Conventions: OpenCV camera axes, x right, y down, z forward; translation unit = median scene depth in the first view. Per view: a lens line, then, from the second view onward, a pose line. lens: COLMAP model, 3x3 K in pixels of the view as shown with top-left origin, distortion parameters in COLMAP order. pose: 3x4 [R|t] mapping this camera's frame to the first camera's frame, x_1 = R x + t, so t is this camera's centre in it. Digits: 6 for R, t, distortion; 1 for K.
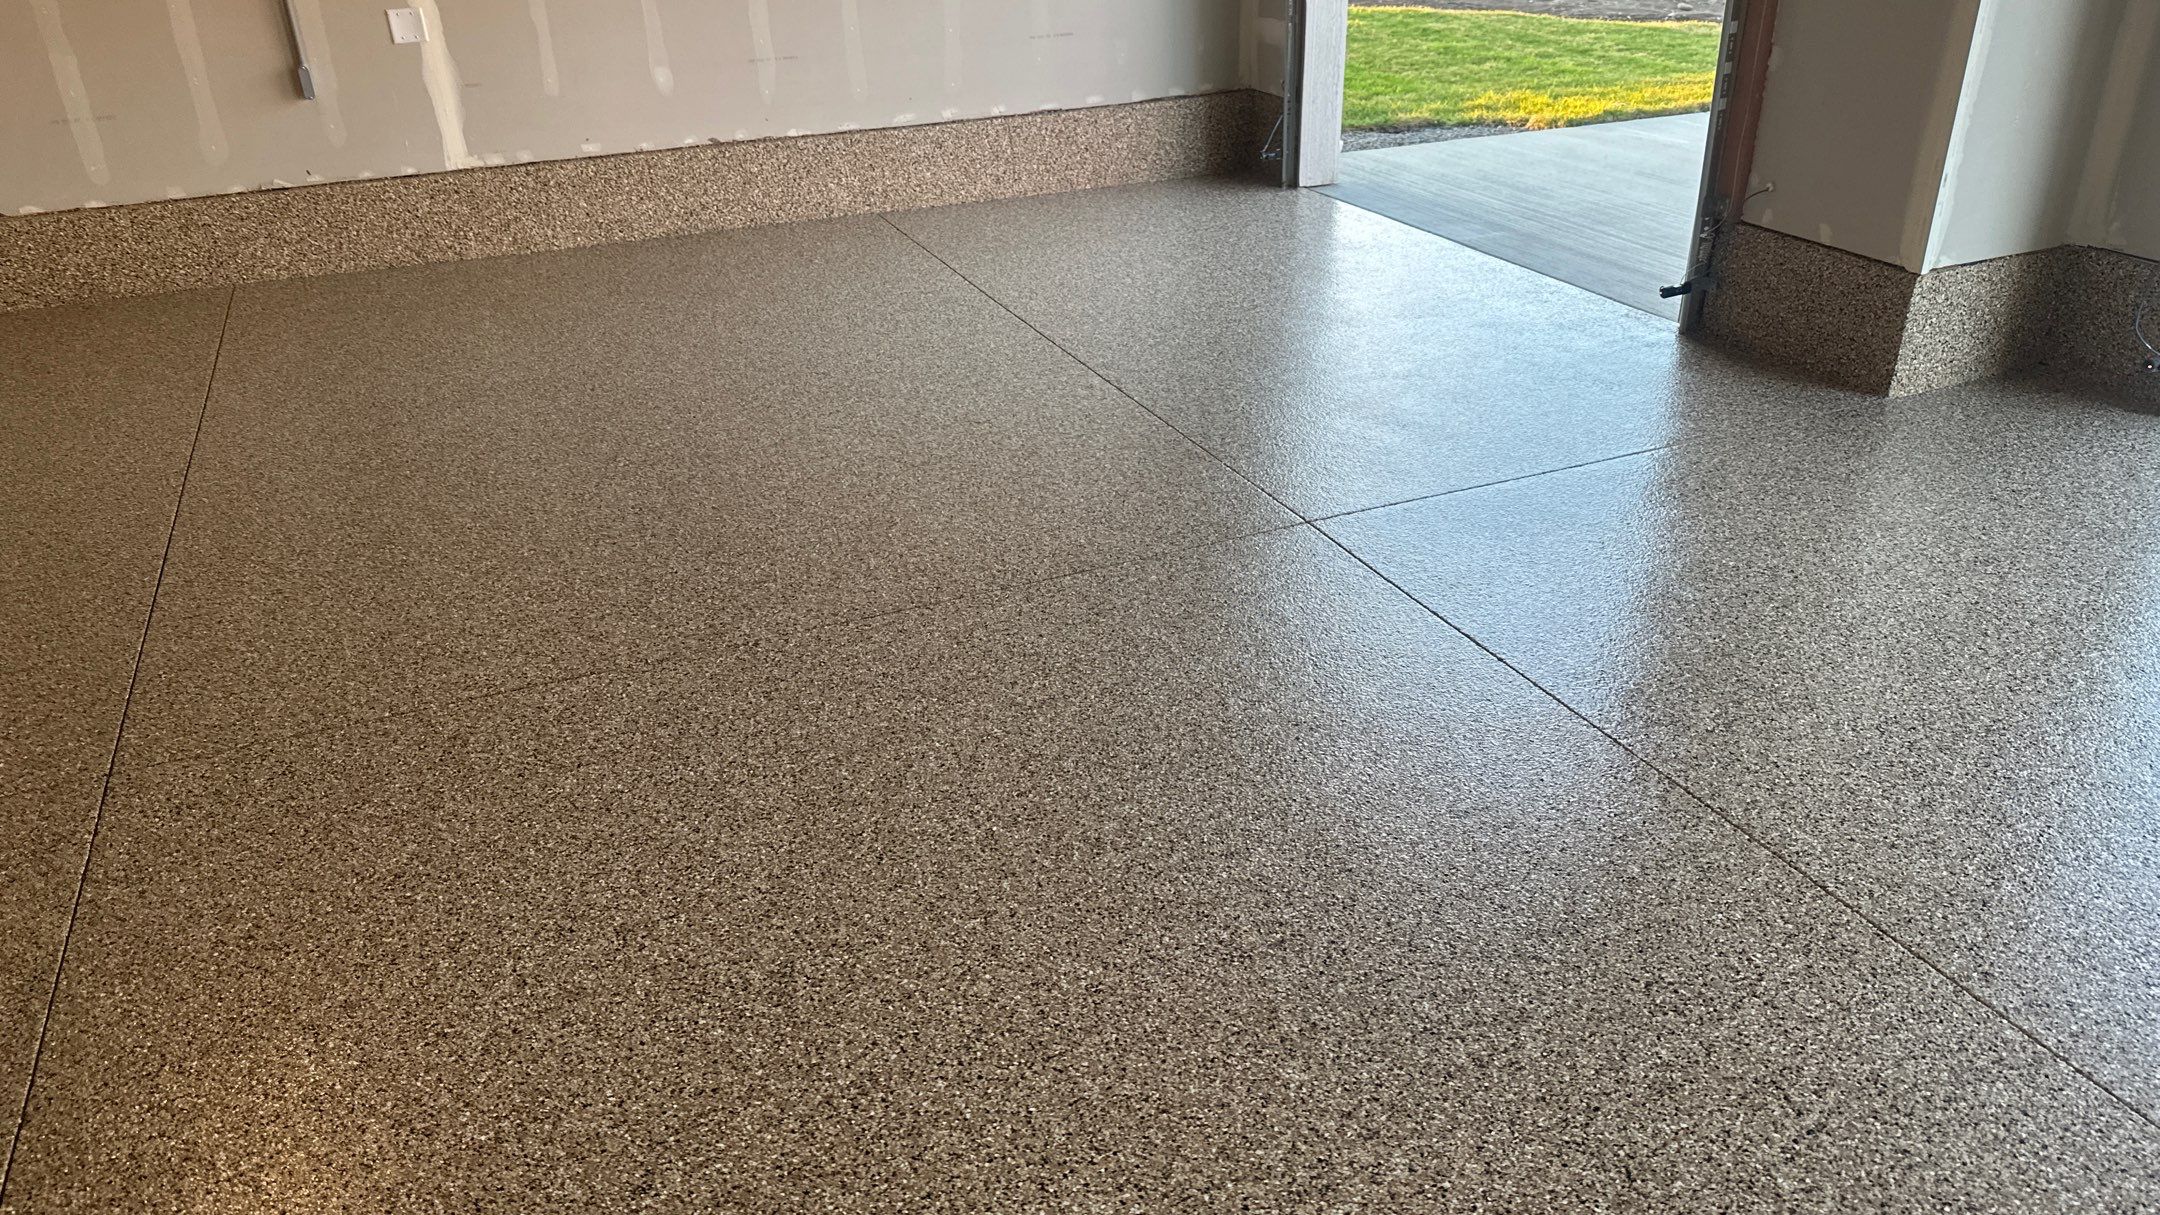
lens RADIAL K [[1486.3, 0, 1090.9], [0, 1486.3, 613.6], [0, 0, 1]] dist [0.080681, -0.115062]
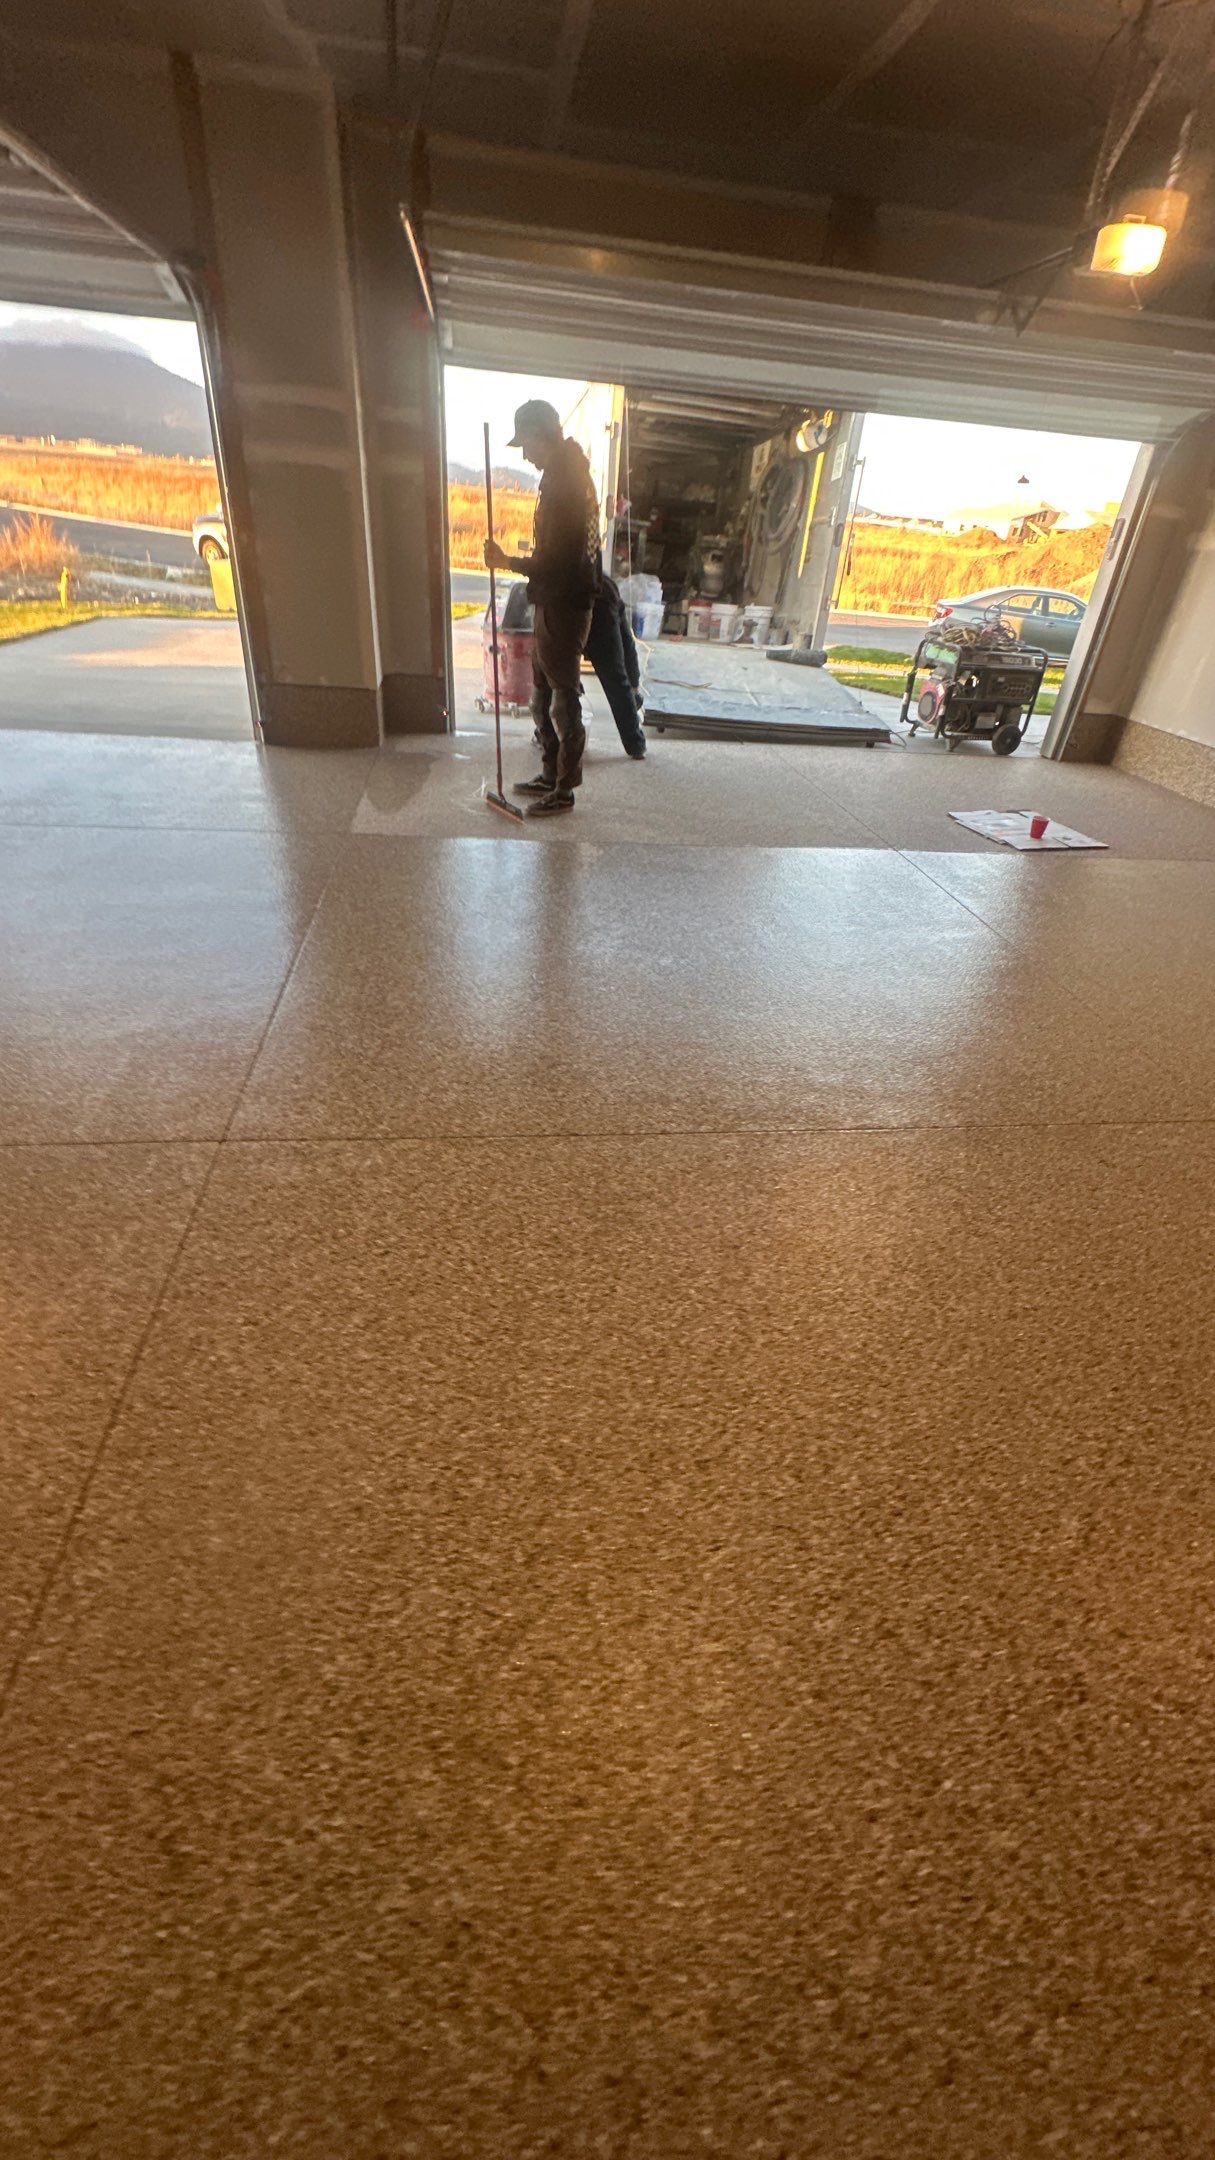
lens RADIAL K [[851.5, 0, 604.2], [0, 851.5, 1090.0], [0, 0, 1]] dist [-0.004966, 0.000627]
pose [[0.274168, -0.499468, 0.821805, -0.751539], [0.378310, 0.841667, 0.385328, -0.066710], [-0.884145, 0.205253, 0.419712, 0.215712]]
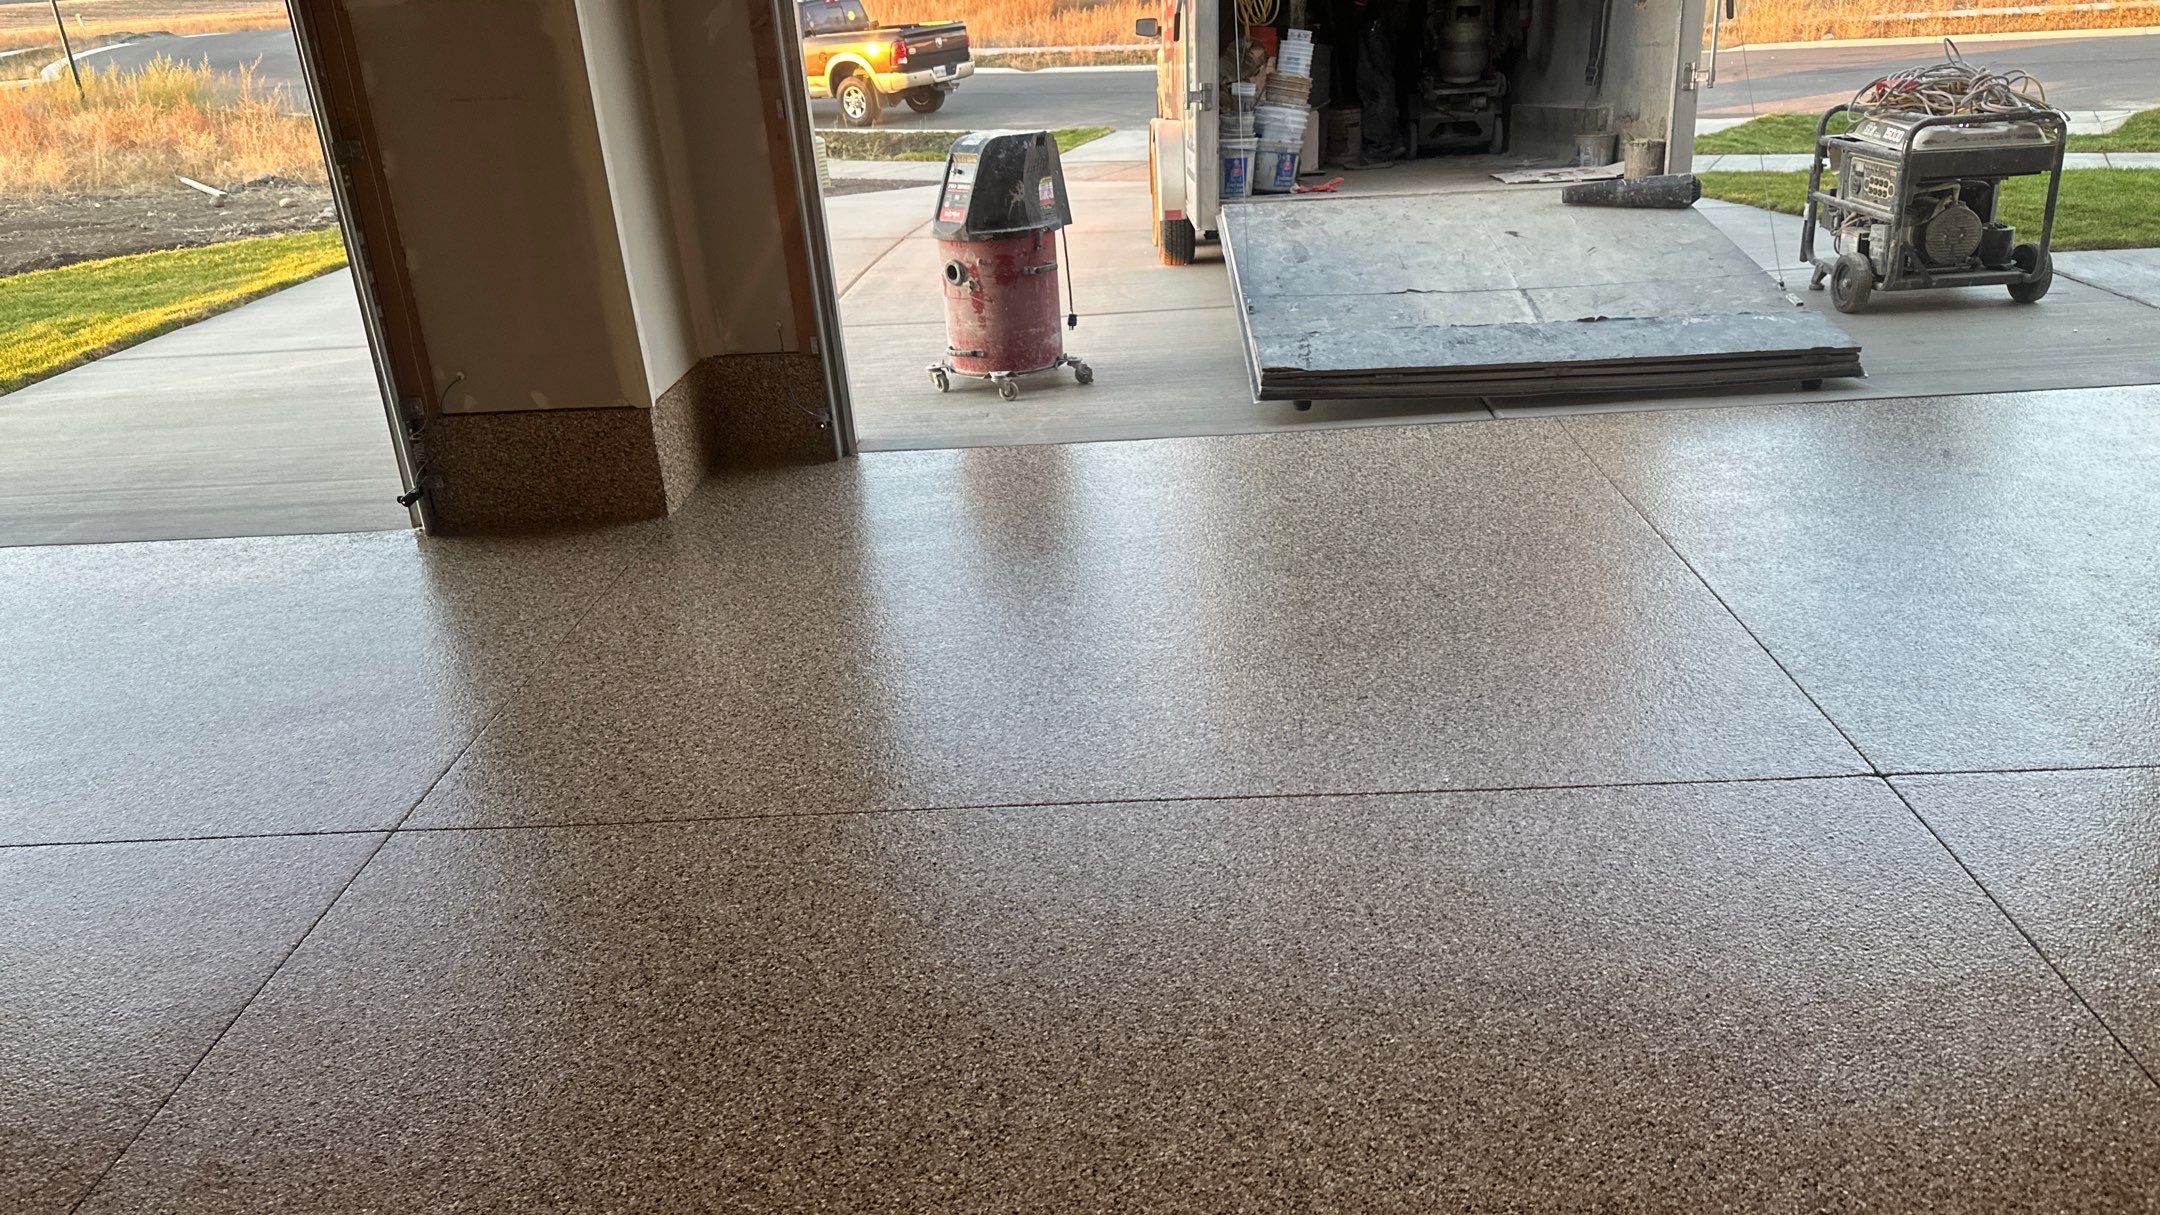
lens RADIAL K [[1486.3, 0, 1089.9], [0, 1486.3, 611.9], [0, 0, 1]] dist [0.080681, -0.115062]
pose [[0.426244, -0.359662, 0.830036, -0.284752], [0.466564, 0.873512, 0.138908, -0.086522], [-0.775006, 0.328056, 0.540134, 0.169534]]
